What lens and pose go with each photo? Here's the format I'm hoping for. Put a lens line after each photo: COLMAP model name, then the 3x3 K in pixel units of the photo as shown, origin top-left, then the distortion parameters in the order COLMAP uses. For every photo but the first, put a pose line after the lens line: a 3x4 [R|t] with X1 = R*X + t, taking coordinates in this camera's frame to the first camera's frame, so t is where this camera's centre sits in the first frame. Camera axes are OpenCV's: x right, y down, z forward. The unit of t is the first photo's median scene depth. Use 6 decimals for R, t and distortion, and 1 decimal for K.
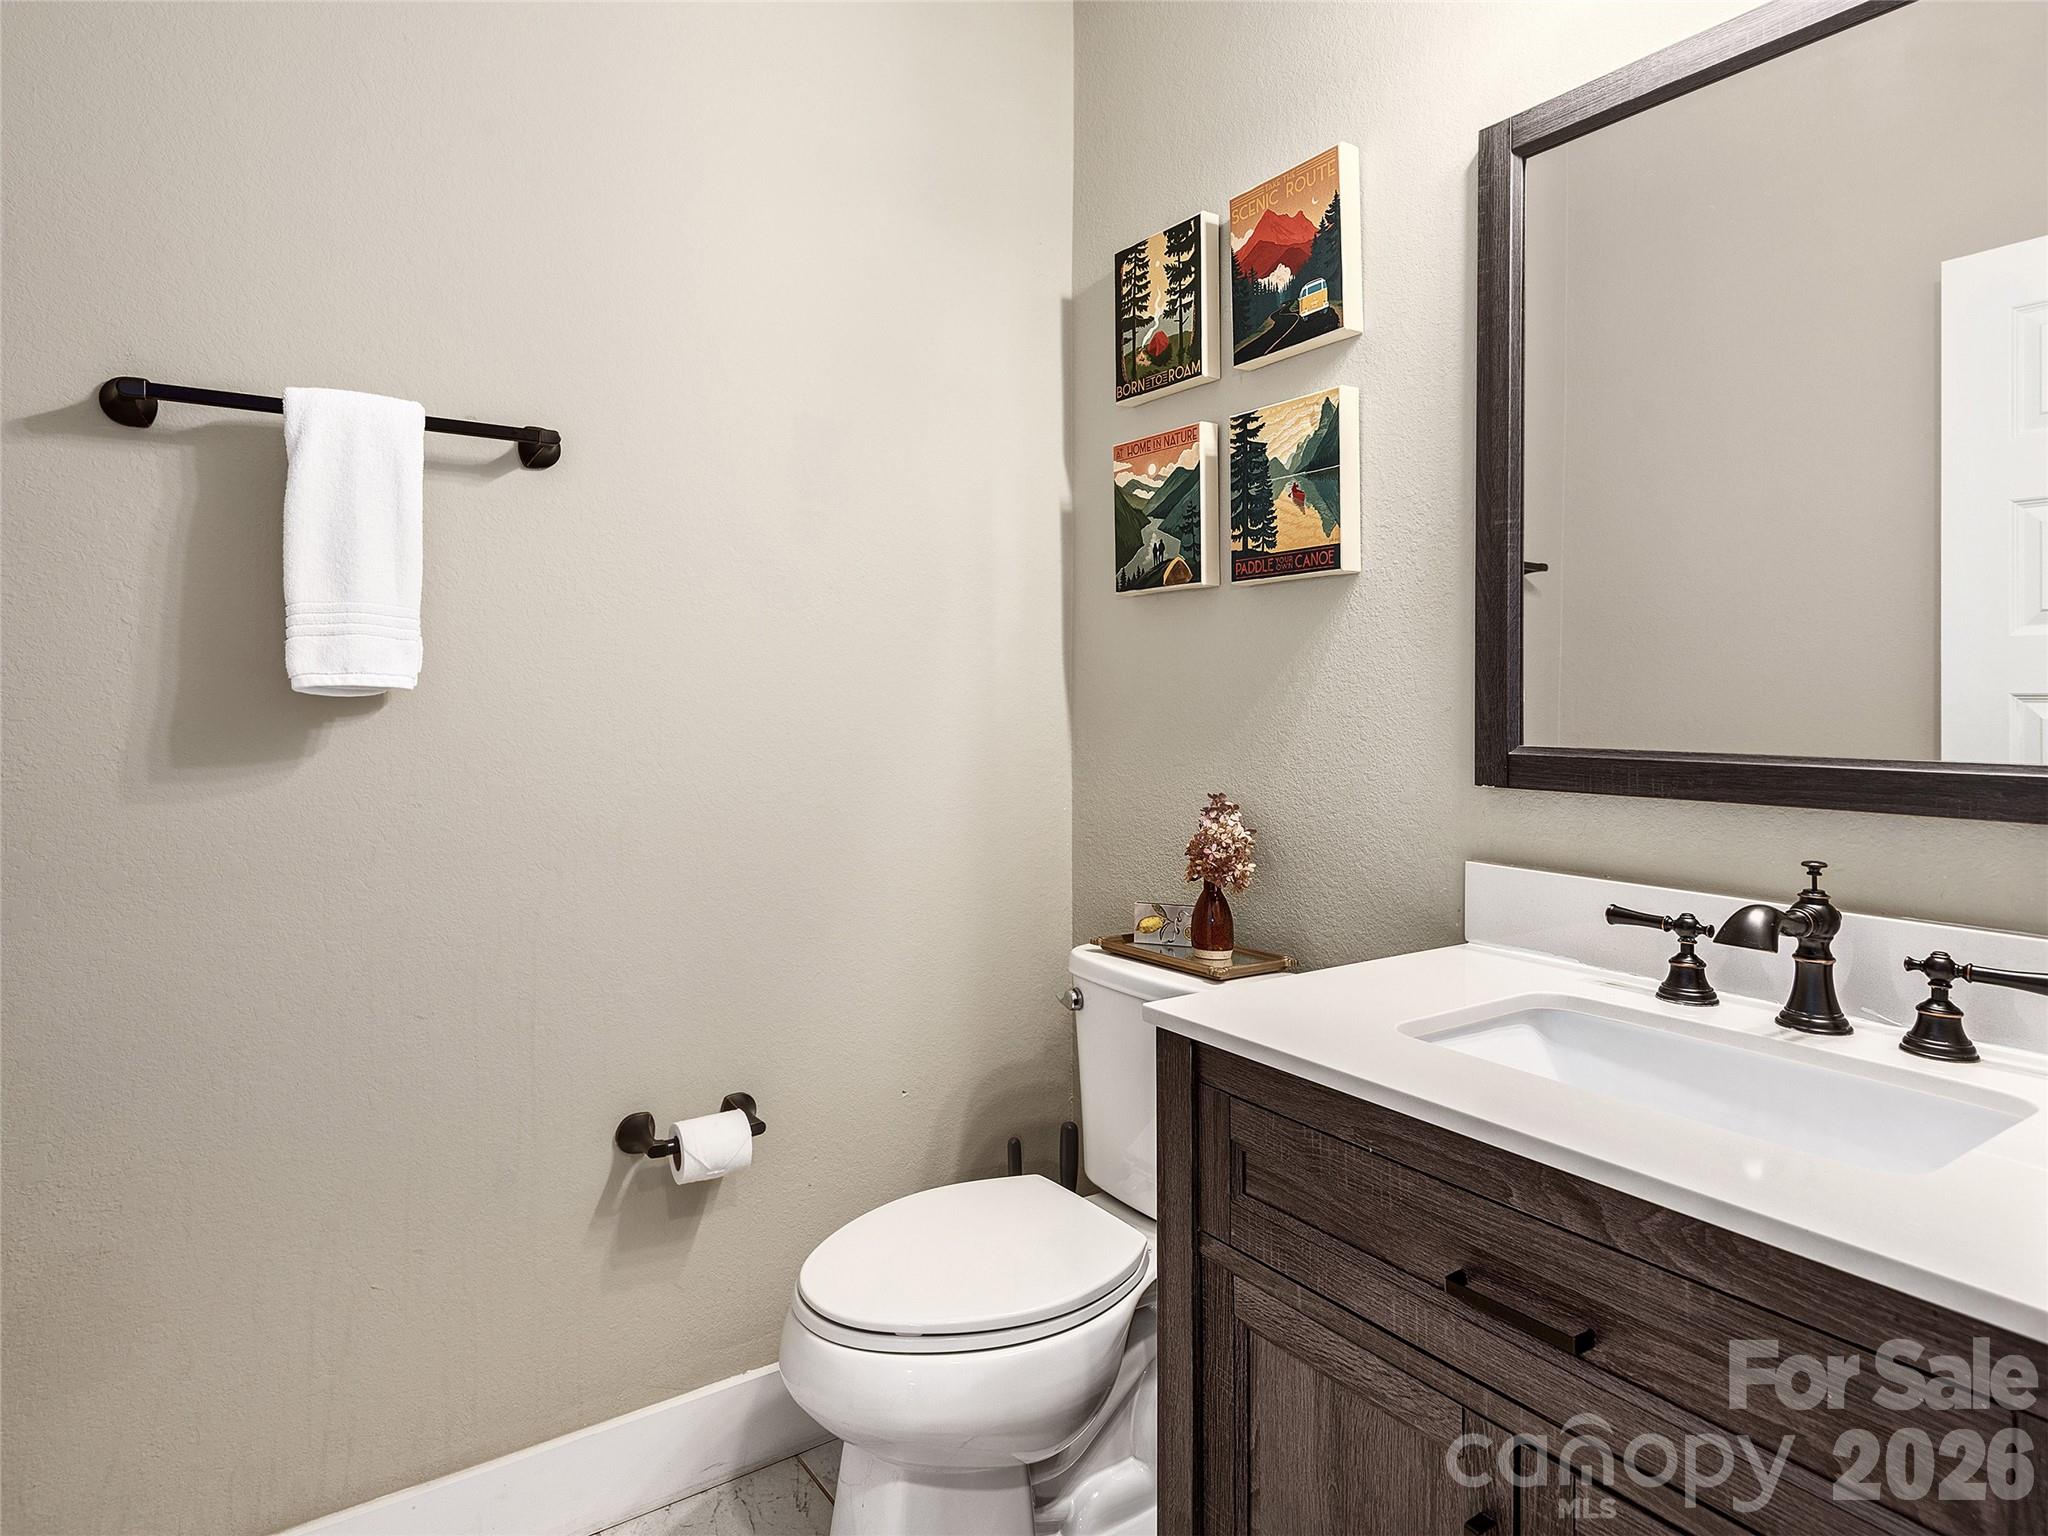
lens RADIAL K [[1059.7, 0, 1024.4], [0, 1059.7, 761.1], [0, 0, 1]] dist [0.005553, -0.000887]
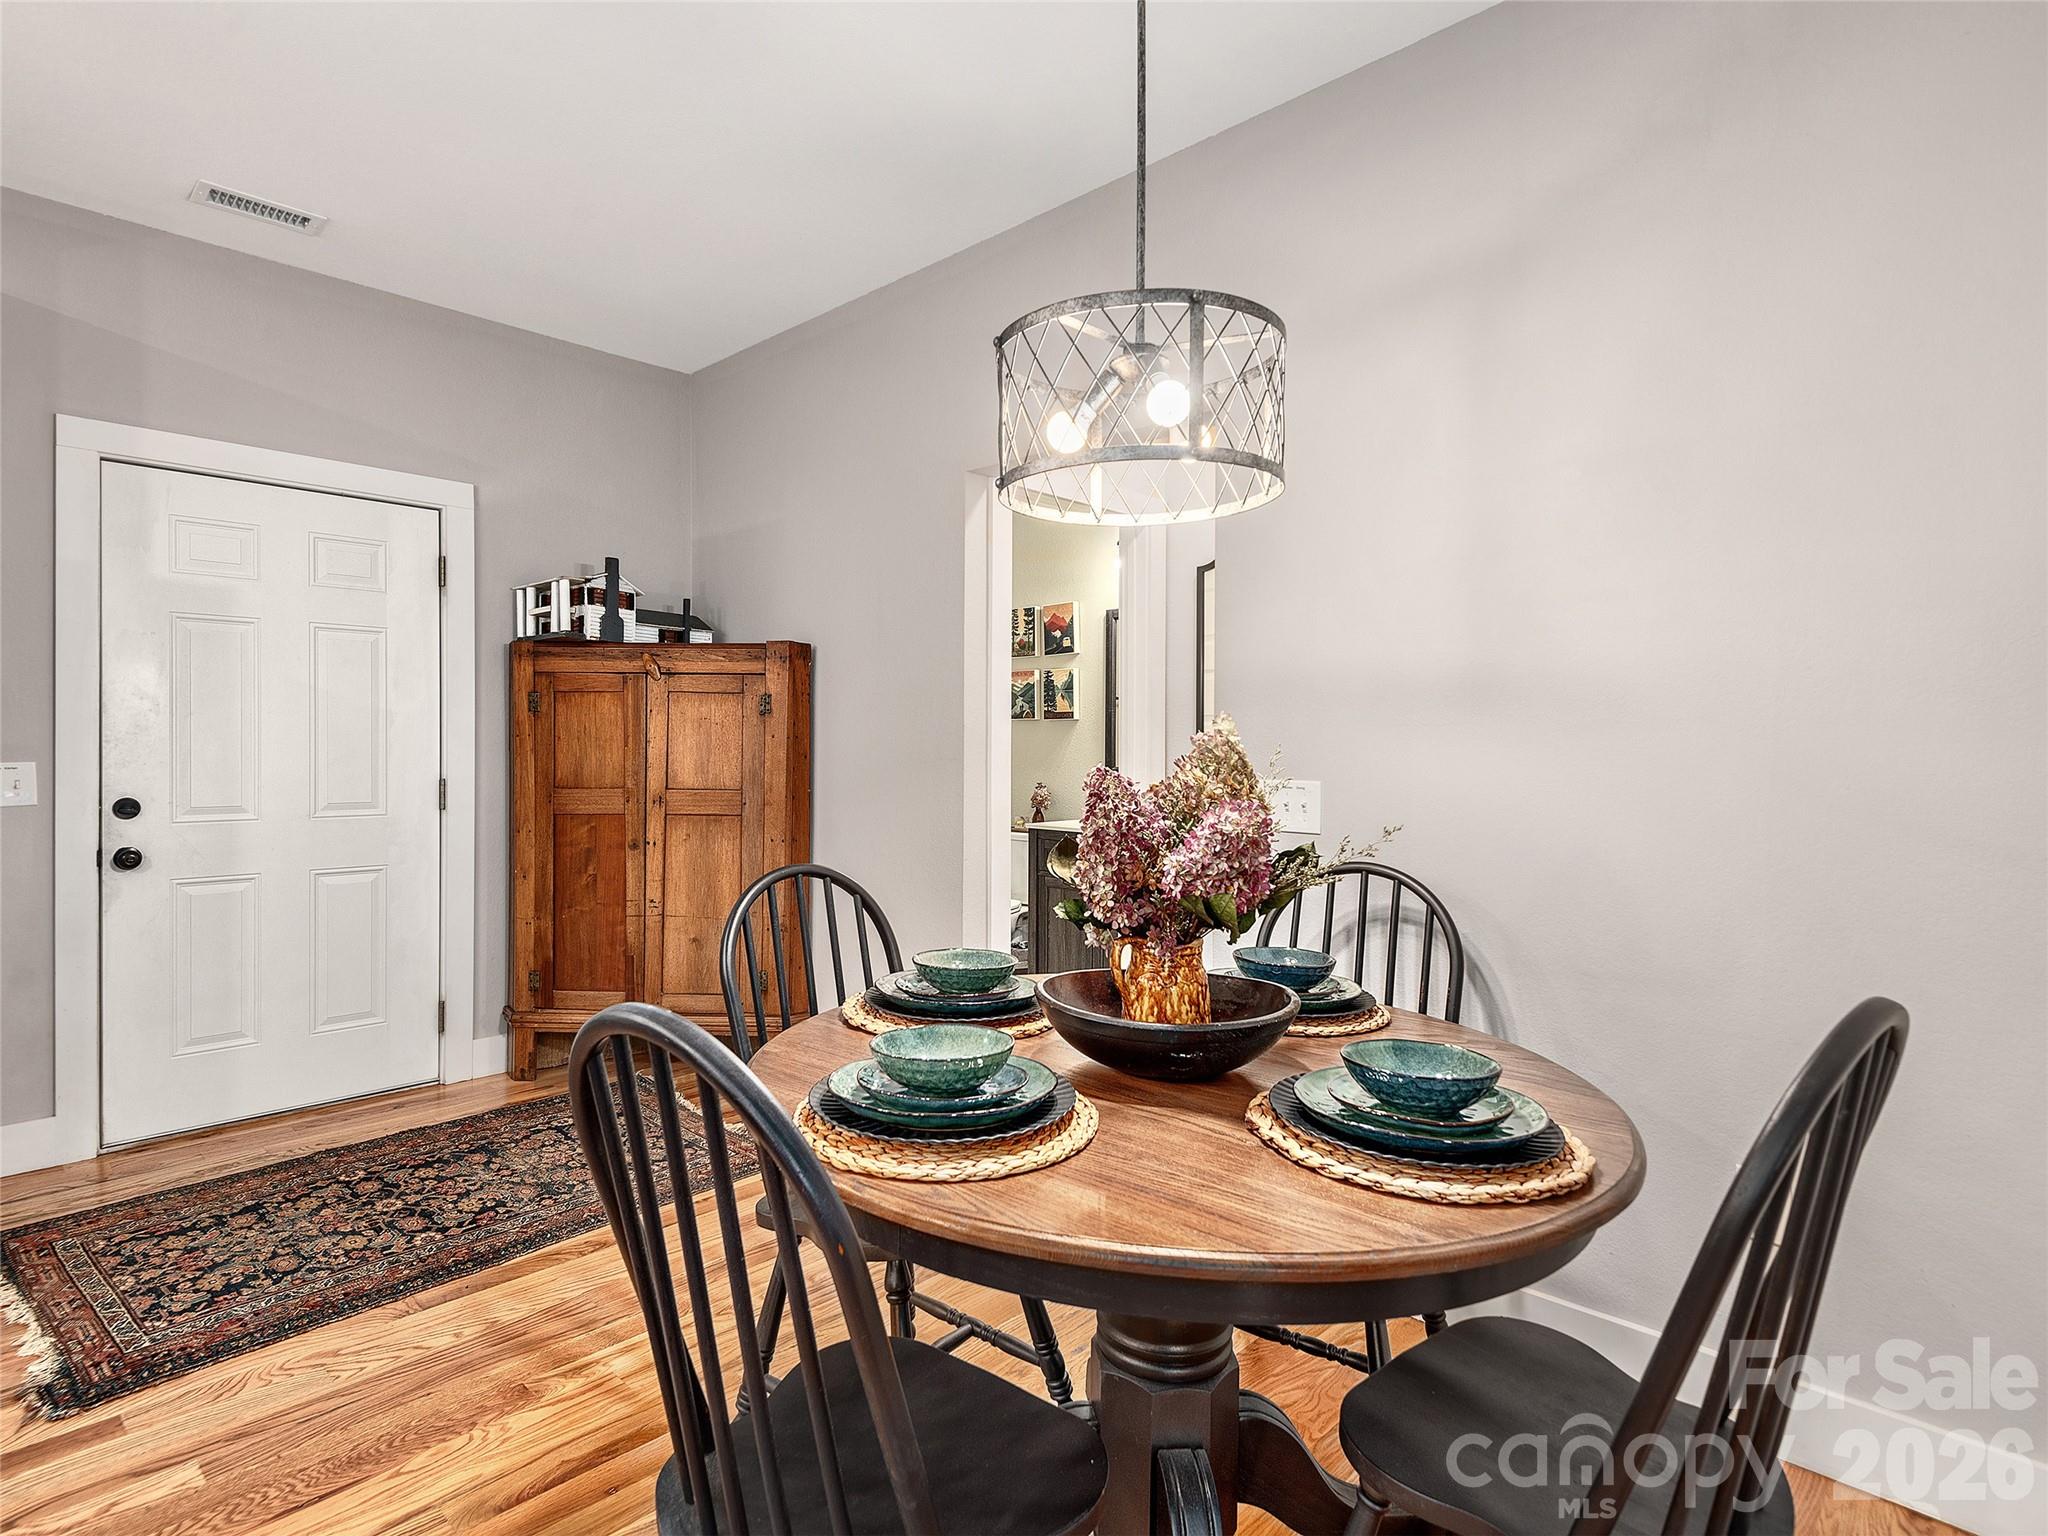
lens RADIAL K [[1059.7, 0, 1023.1], [0, 1059.7, 762.8], [0, 0, 1]] dist [0.005553, -0.000887]
pose [[0.985235, -0.000974, 0.171205, -0.463018], [0.001152, 0.999999, -0.000939, -0.024550], [-0.171204, 0.001123, 0.985235, -2.387482]]
